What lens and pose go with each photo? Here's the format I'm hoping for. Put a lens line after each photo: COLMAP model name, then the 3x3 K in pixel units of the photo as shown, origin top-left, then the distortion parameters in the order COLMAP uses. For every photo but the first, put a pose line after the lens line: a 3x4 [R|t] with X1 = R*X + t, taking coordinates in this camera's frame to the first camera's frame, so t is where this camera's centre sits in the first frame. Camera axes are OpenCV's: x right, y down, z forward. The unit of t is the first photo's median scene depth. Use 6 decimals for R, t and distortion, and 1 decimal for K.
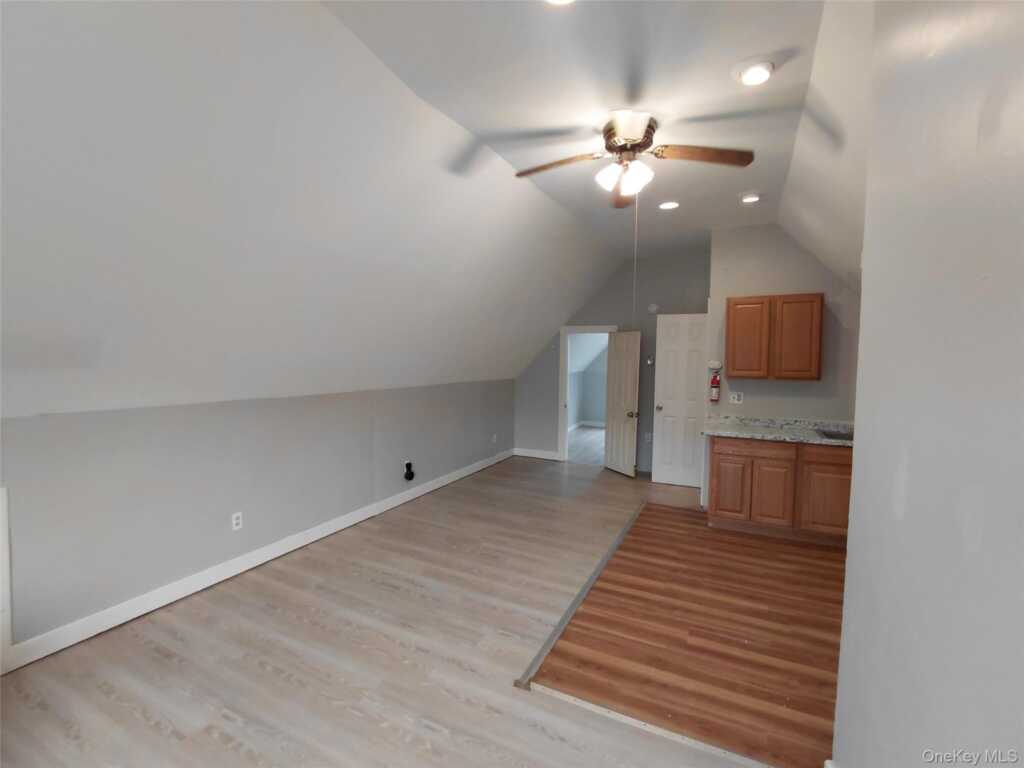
lens RADIAL K [[472.7, 0, 497.6], [0, 472.7, 383.7], [0, 0, 1]] dist [-0.003275, -0.005048]
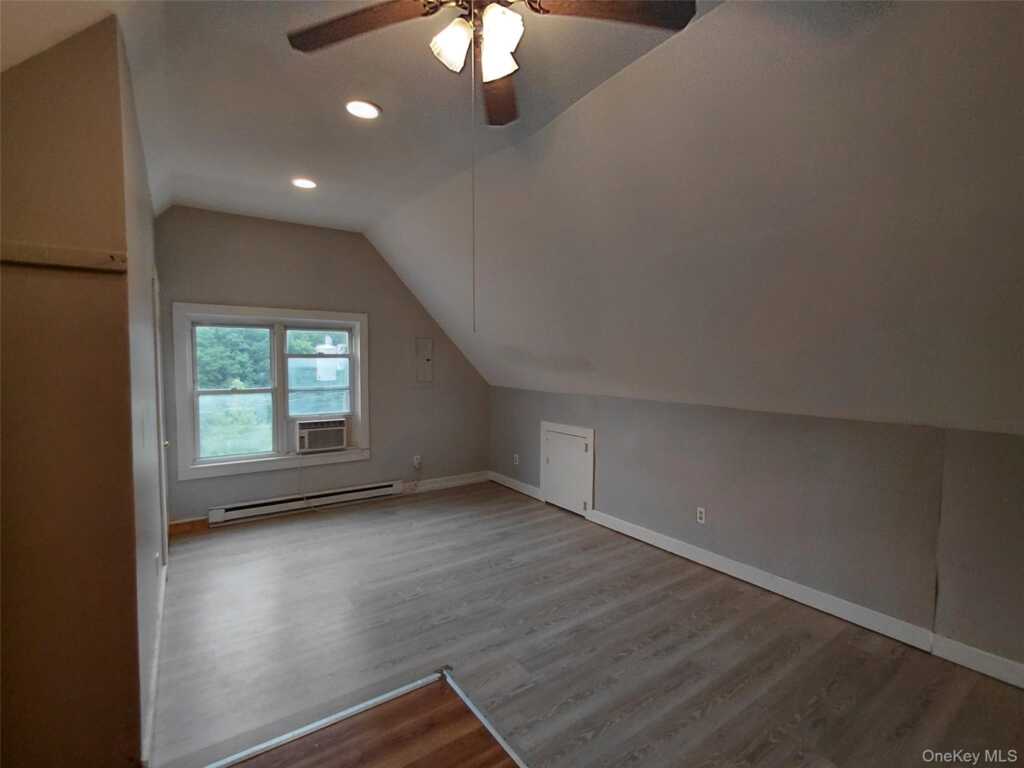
lens RADIAL K [[472.7, 0, 497.6], [0, 472.7, 383.7], [0, 0, 1]] dist [-0.003275, -0.005048]
pose [[-0.485883, 0.026781, -0.873614, 0.715772], [-0.062469, 0.995910, 0.065274, -0.064485], [0.871789, 0.086289, -0.482222, 1.233745]]
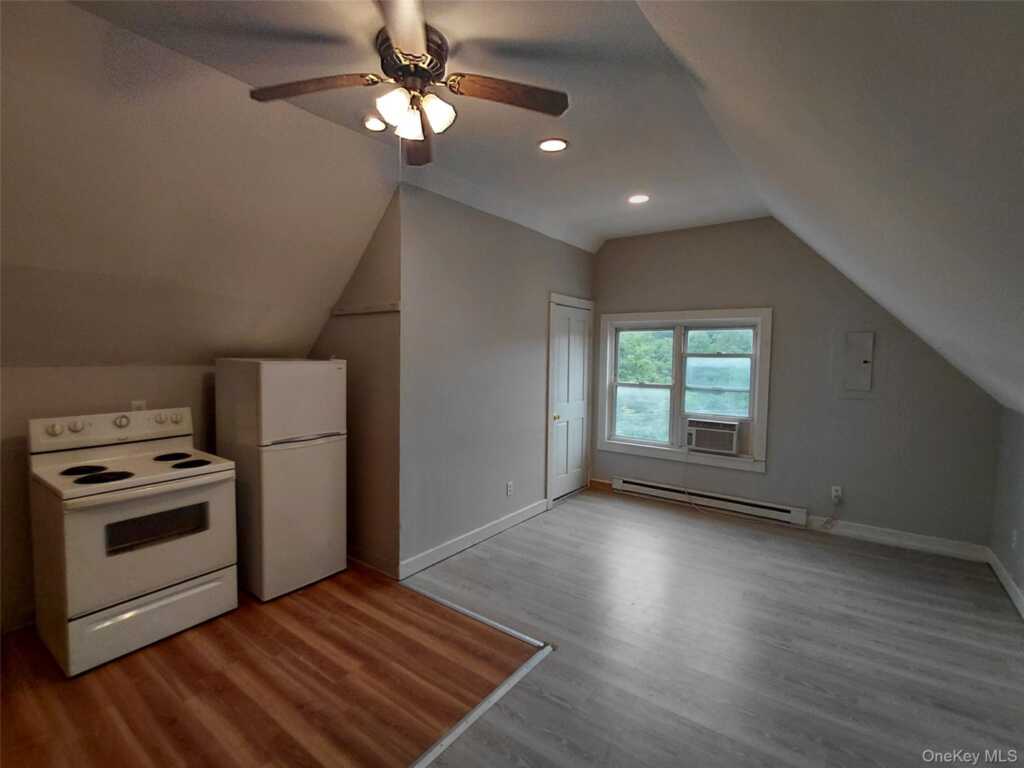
lens RADIAL K [[472.7, 0, 497.6], [0, 472.7, 383.7], [0, 0, 1]] dist [-0.003275, -0.005048]
pose [[-0.983424, -0.039827, 0.176893, 0.001653], [-0.018446, 0.992492, 0.120907, -0.102296], [-0.180380, 0.115640, -0.976775, 1.632162]]
